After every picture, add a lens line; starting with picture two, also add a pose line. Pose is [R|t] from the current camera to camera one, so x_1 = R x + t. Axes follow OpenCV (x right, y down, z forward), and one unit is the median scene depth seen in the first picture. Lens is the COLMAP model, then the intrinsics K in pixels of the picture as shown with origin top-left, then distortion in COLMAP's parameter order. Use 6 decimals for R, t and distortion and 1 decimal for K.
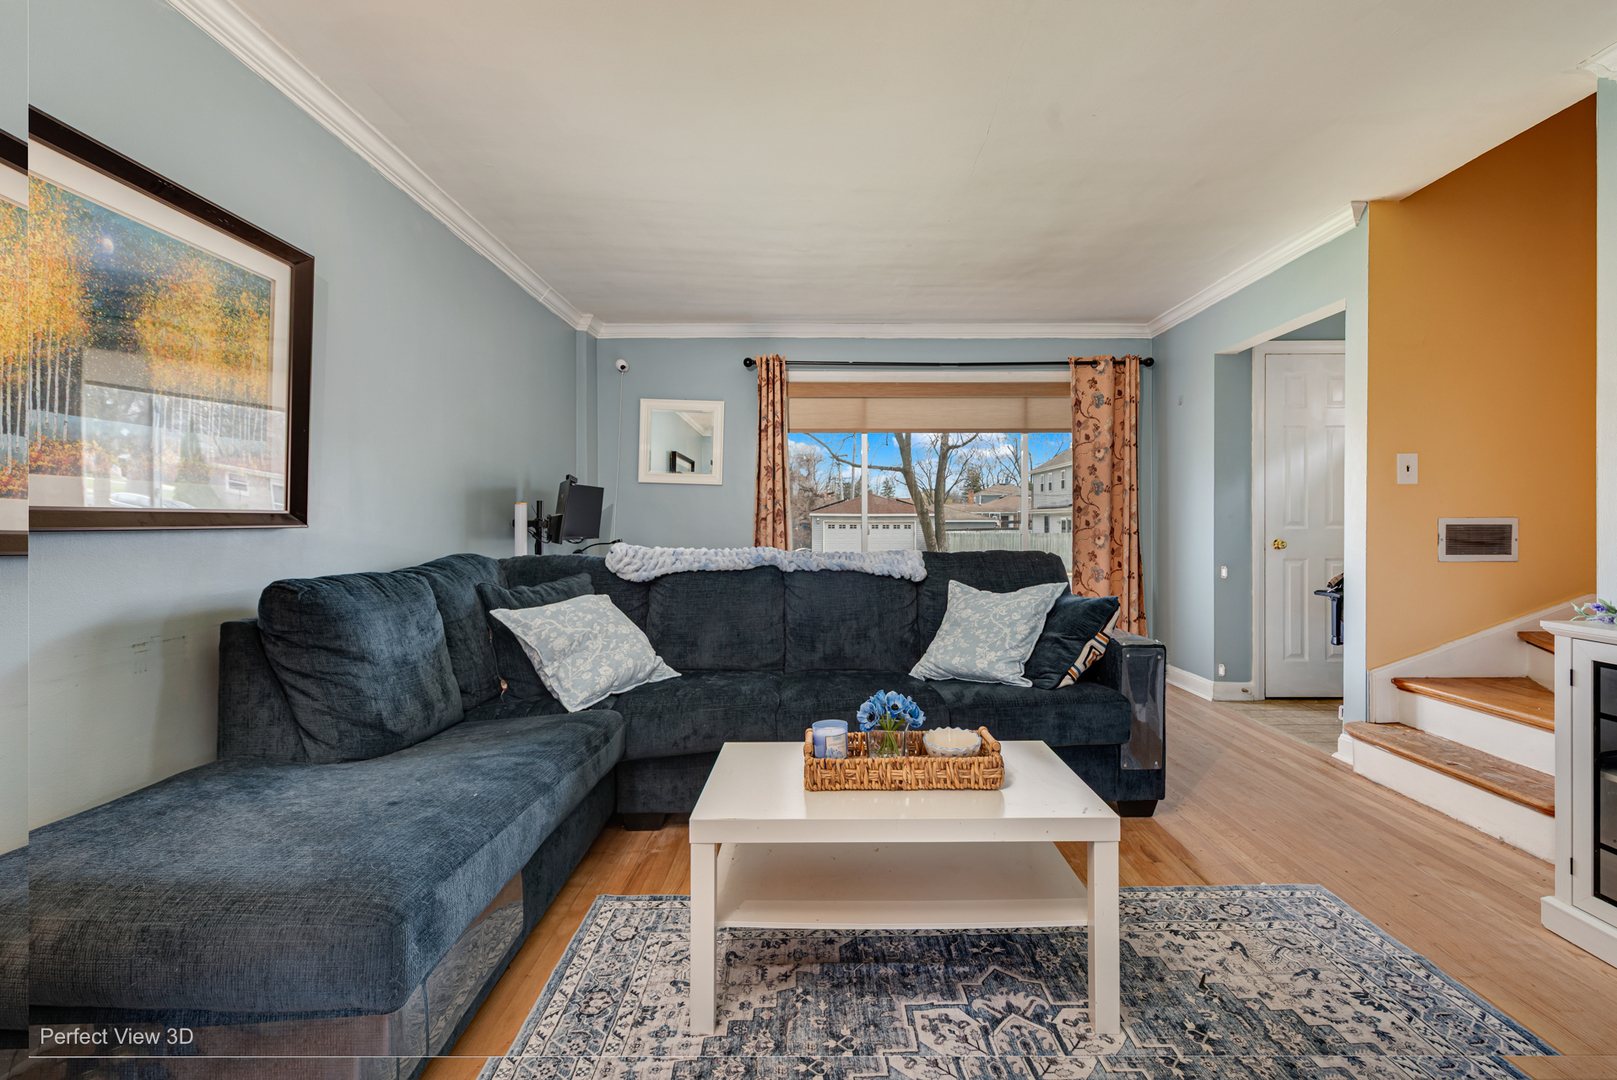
lens RADIAL K [[763.6, 0, 808.5], [0, 763.6, 540.0], [0, 0, 1]] dist [0.000033, -0.000149]
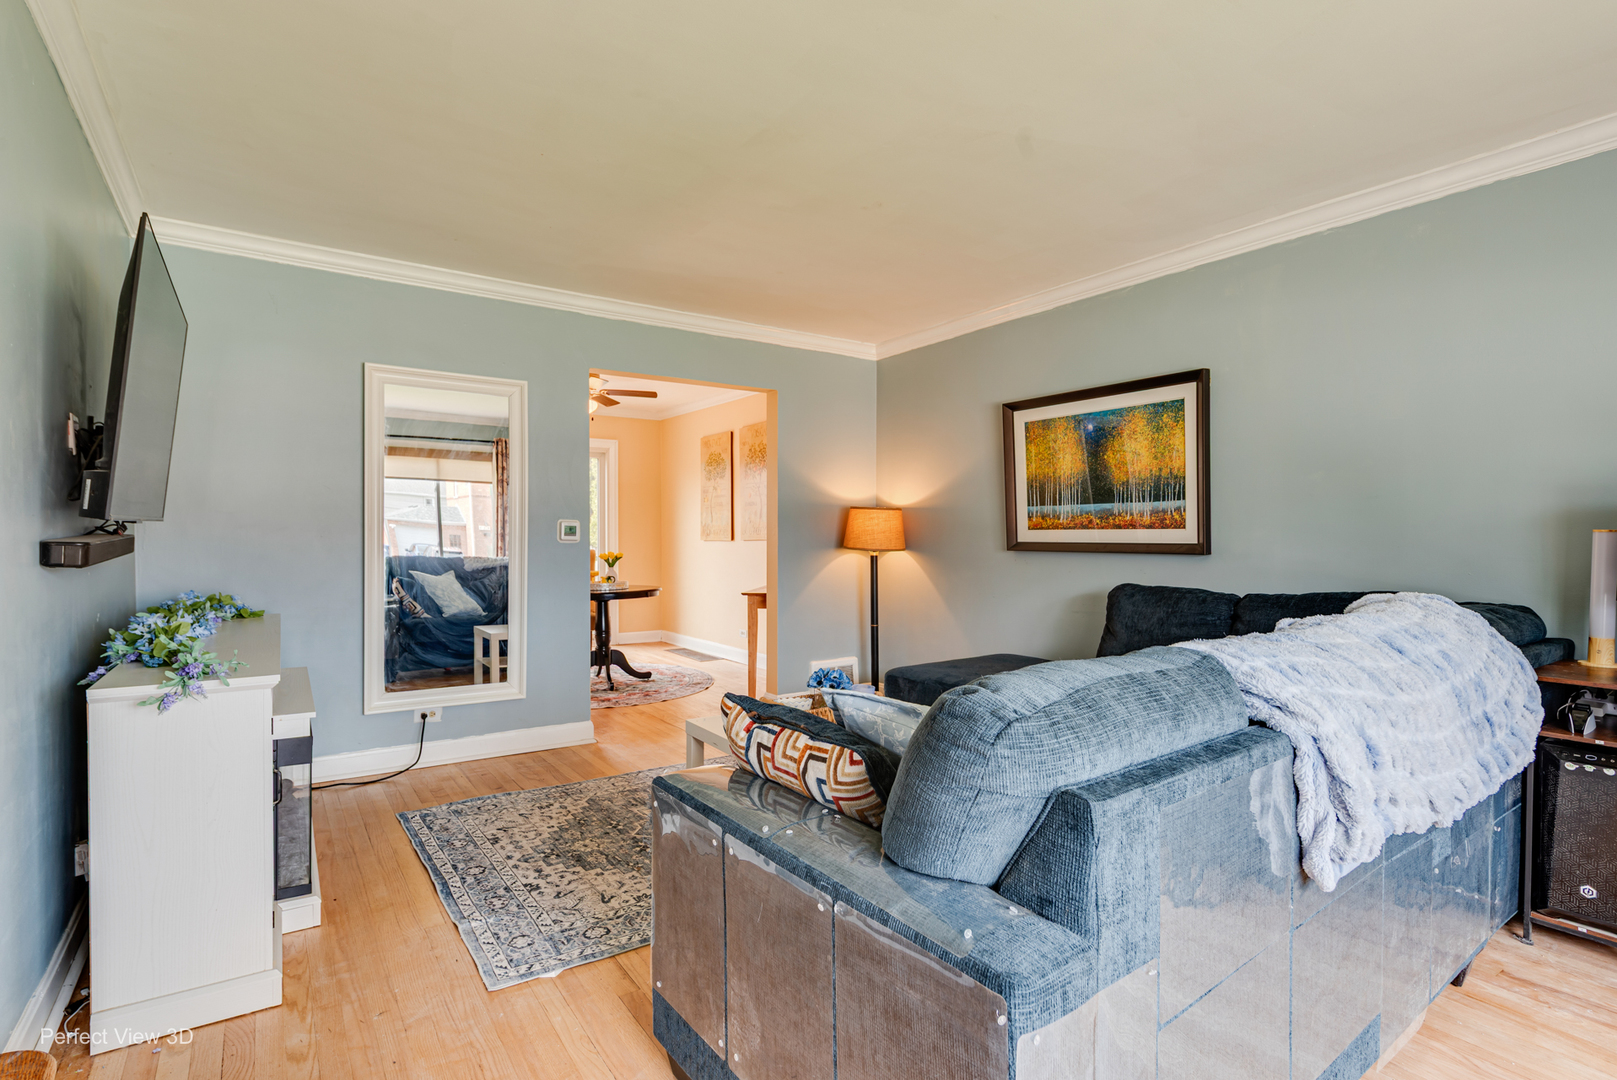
lens RADIAL K [[763.6, 0, 808.5], [0, 763.6, 540.0], [0, 0, 1]] dist [0.000033, -0.000149]
pose [[-0.820009, 0.005647, -0.572322, 0.972733], [-0.009272, 0.999689, 0.023147, -0.083881], [0.572275, 0.024287, -0.819702, 2.132375]]
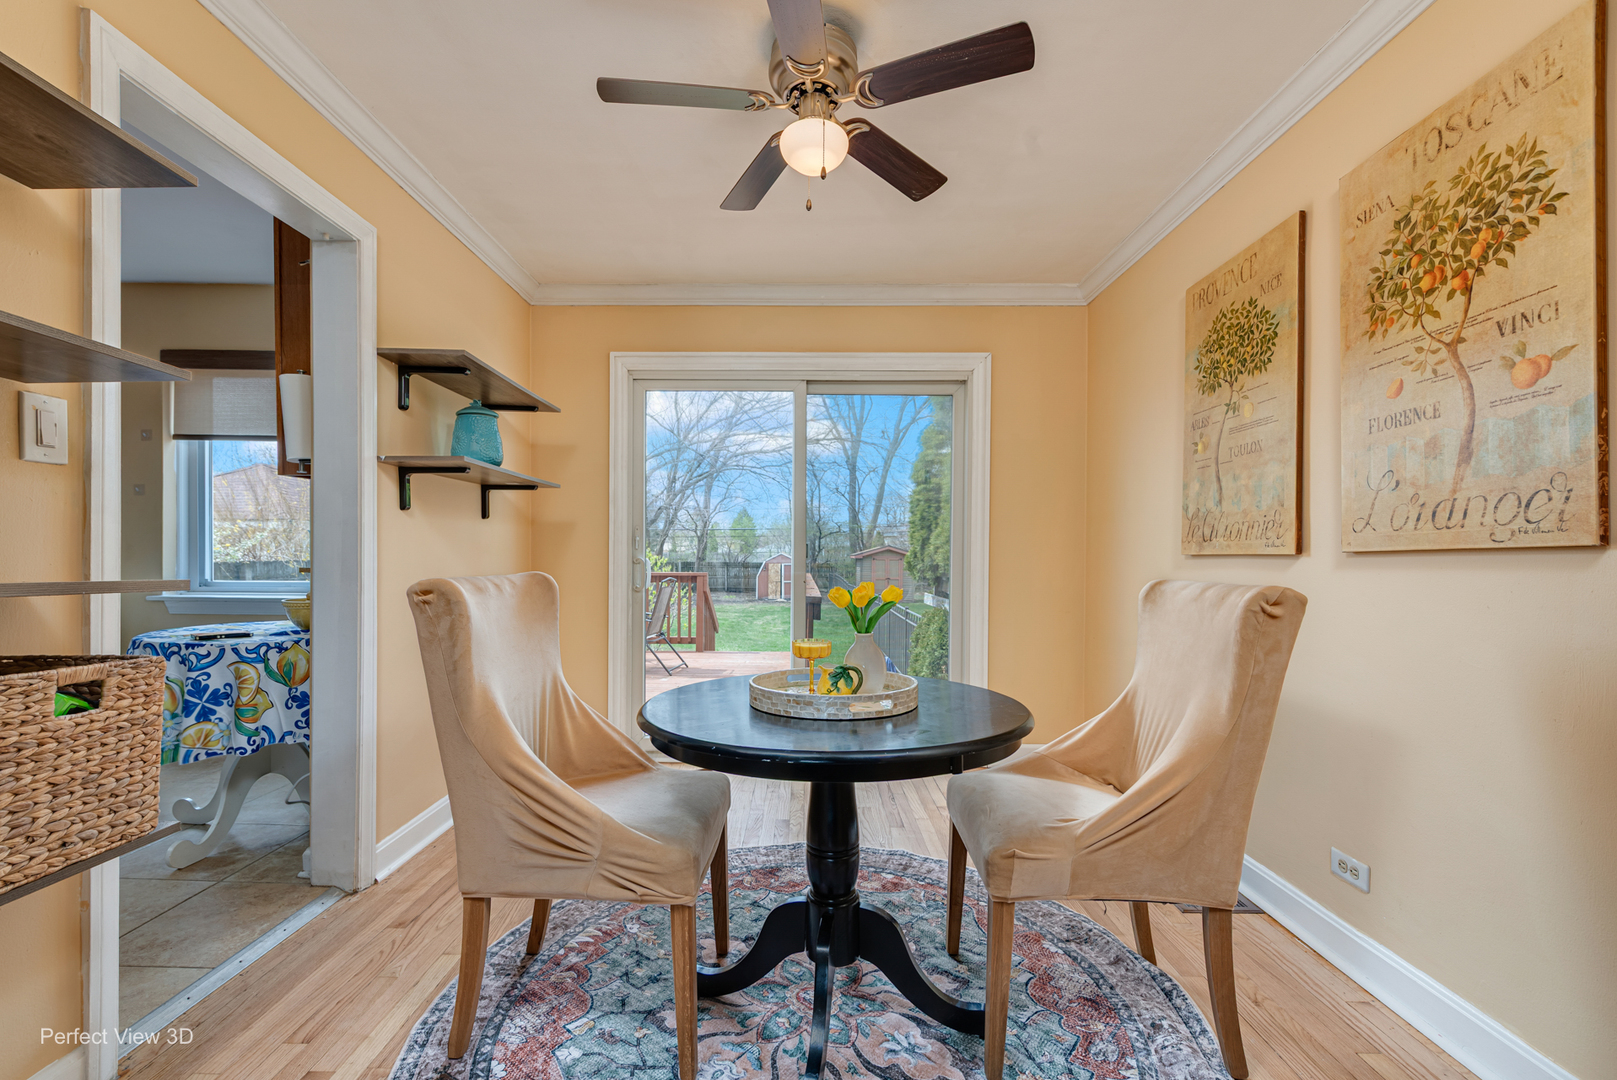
lens RADIAL K [[763.6, 0, 808.5], [0, 763.6, 540.0], [0, 0, 1]] dist [0.000033, -0.000149]
pose [[-0.999962, -0.008760, 0.000342, 0.522629], [-0.008751, 0.999762, 0.019973, -0.075474], [-0.000517, 0.019969, -0.999800, 1.262564]]
